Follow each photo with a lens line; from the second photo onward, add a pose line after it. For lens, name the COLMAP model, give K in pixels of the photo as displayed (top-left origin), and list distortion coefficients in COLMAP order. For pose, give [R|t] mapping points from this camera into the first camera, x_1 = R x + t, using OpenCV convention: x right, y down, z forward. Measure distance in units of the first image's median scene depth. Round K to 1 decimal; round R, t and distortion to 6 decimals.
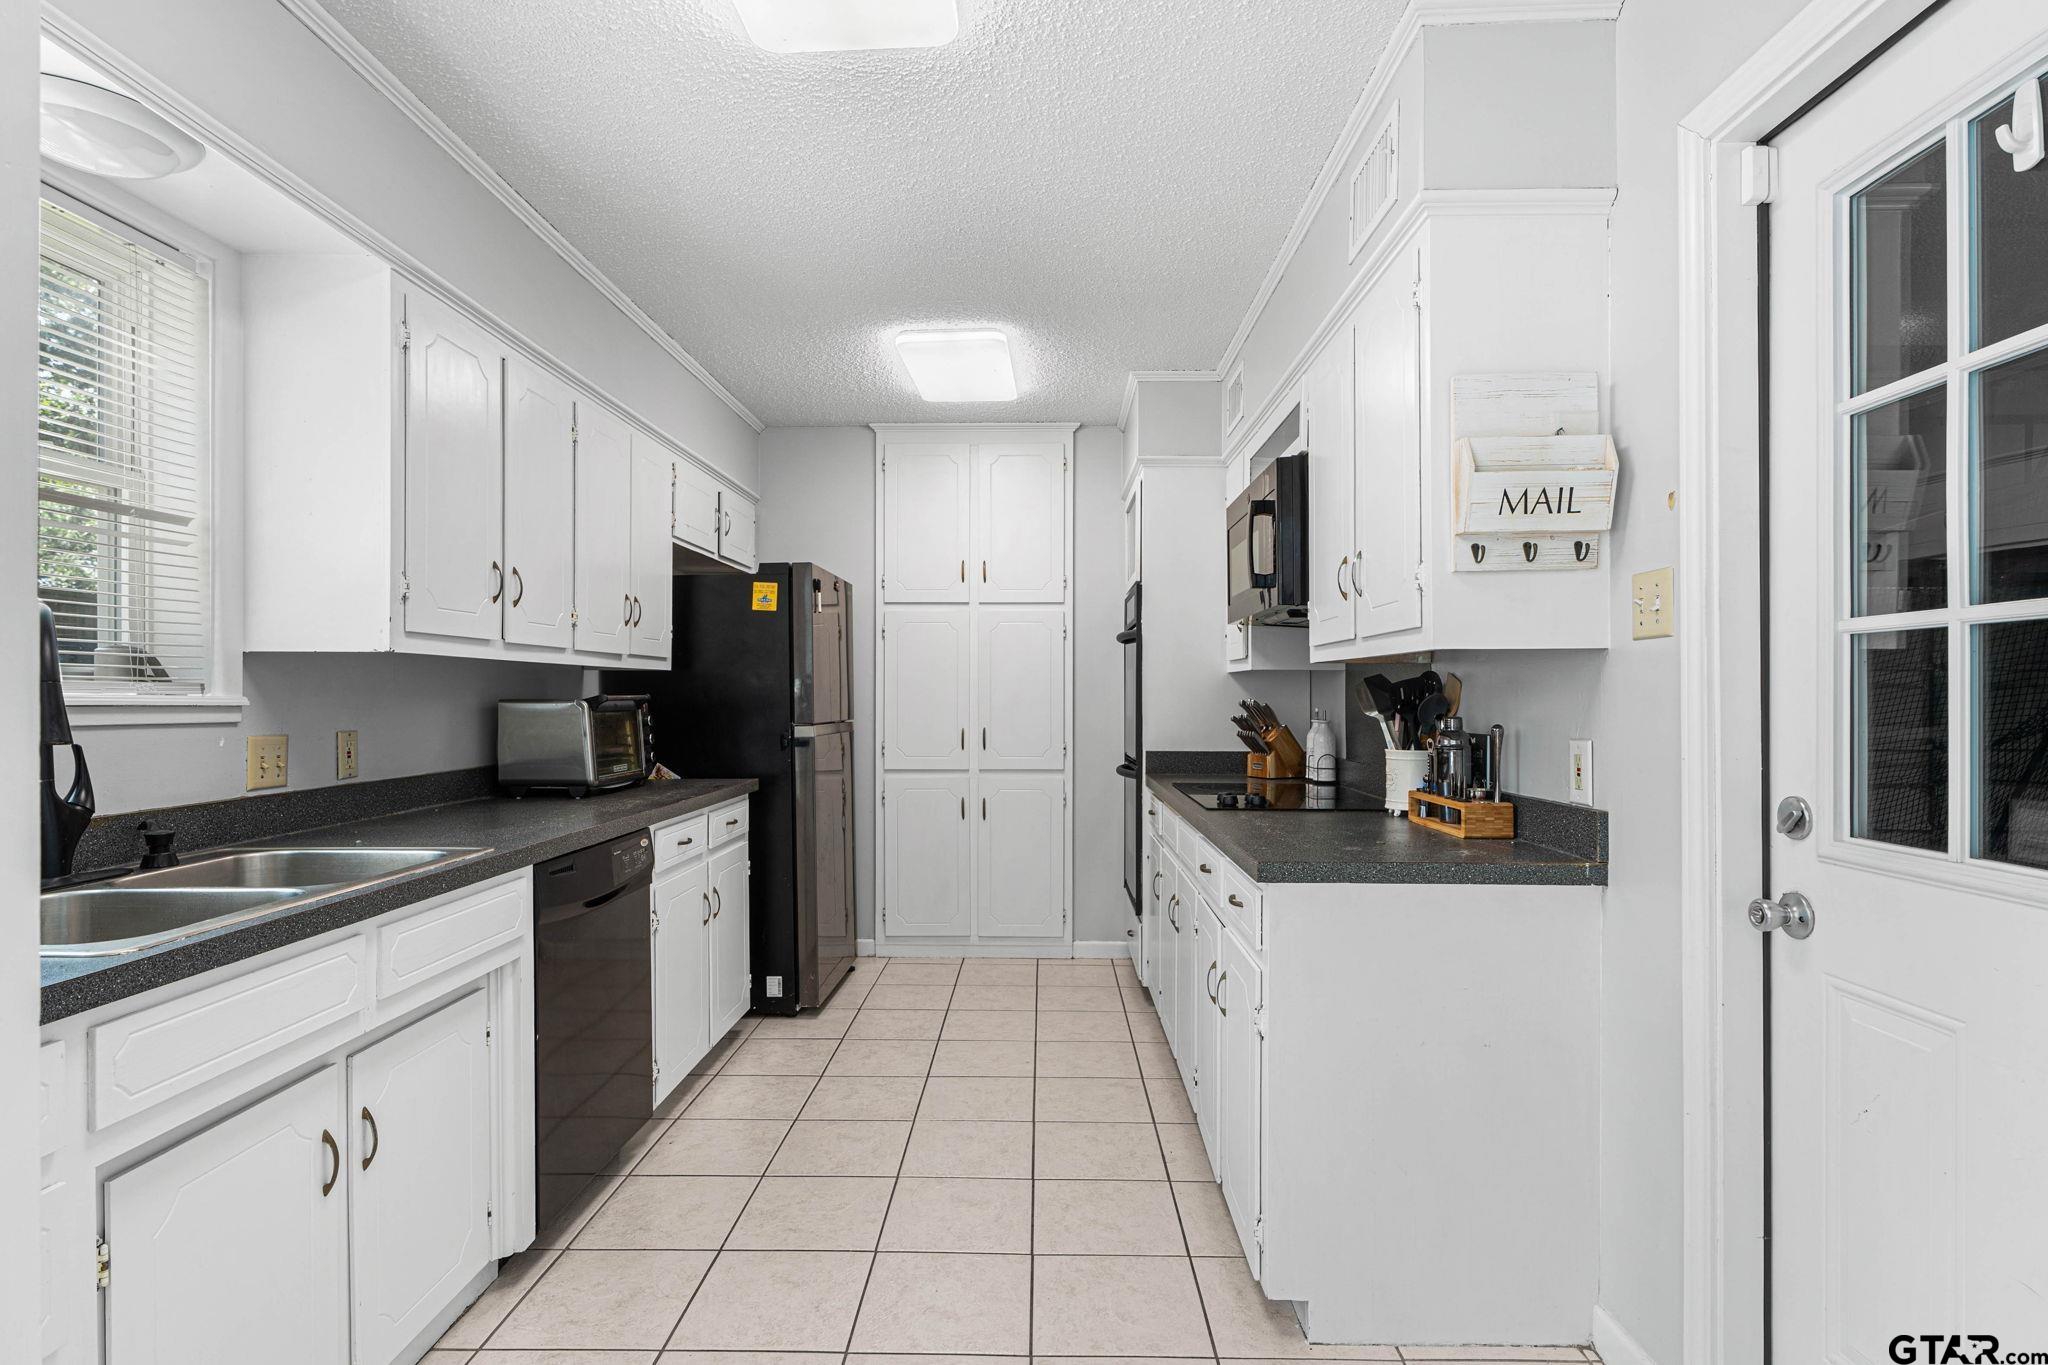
lens RADIAL K [[1015.7, 0, 1021.0], [0, 1015.7, 694.8], [0, 0, 1]] dist [-0.002499, -0.000866]
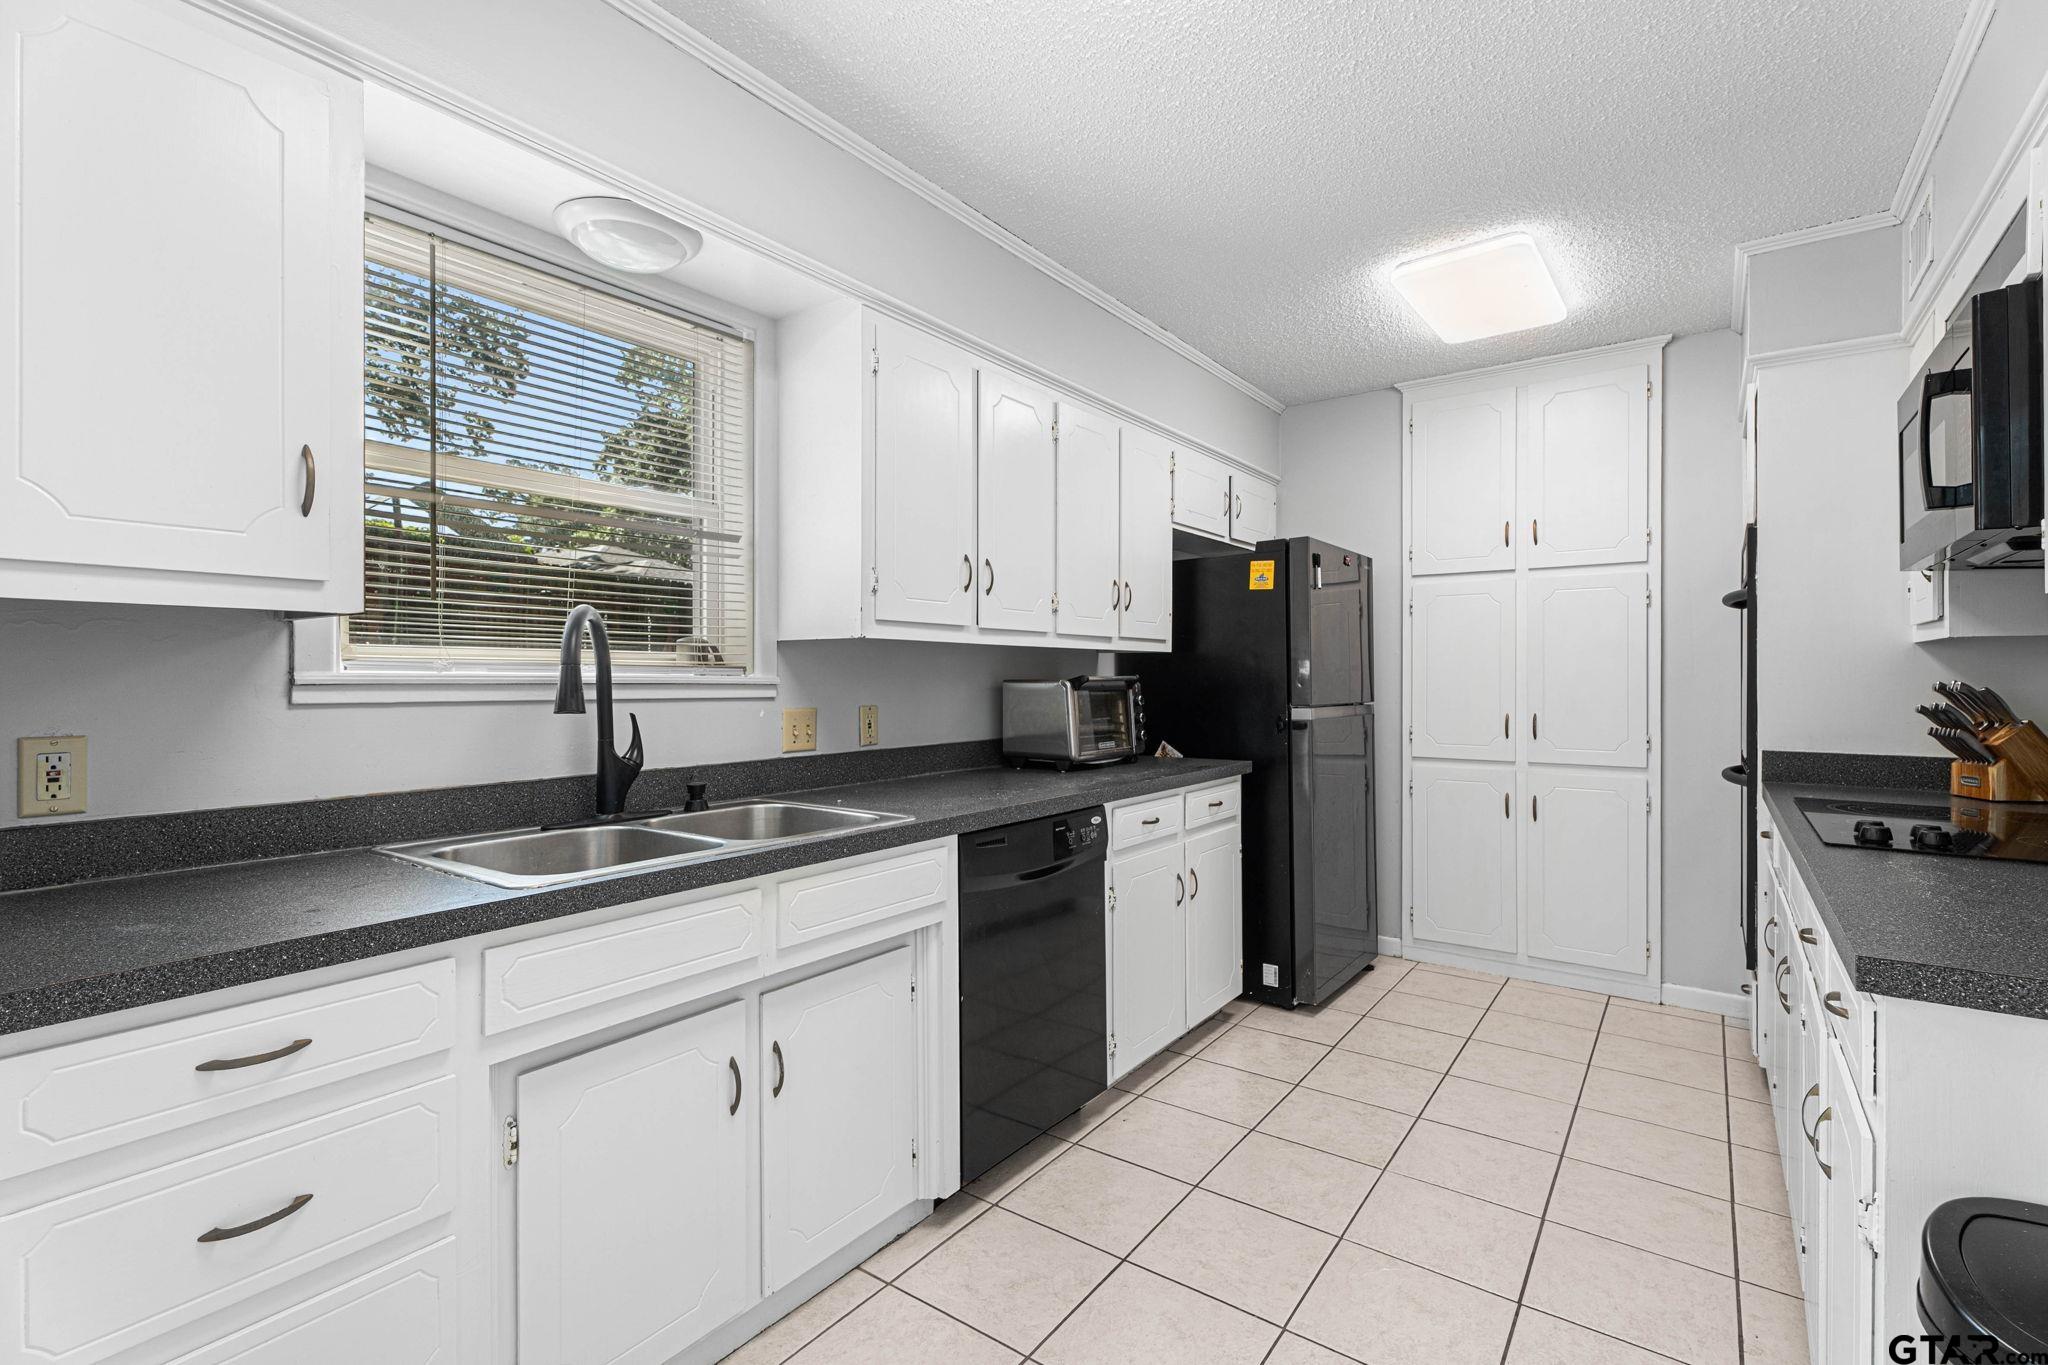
lens RADIAL K [[928.7, 0, 1009.7], [0, 928.7, 676.8], [0, 0, 1]] dist [0.002620, -0.000113]
pose [[0.817637, -0.000541, -0.575734, 0.077559], [0.000707, 1.000000, 0.000064, 0.001214], [0.575734, -0.000459, 0.817637, 0.150348]]
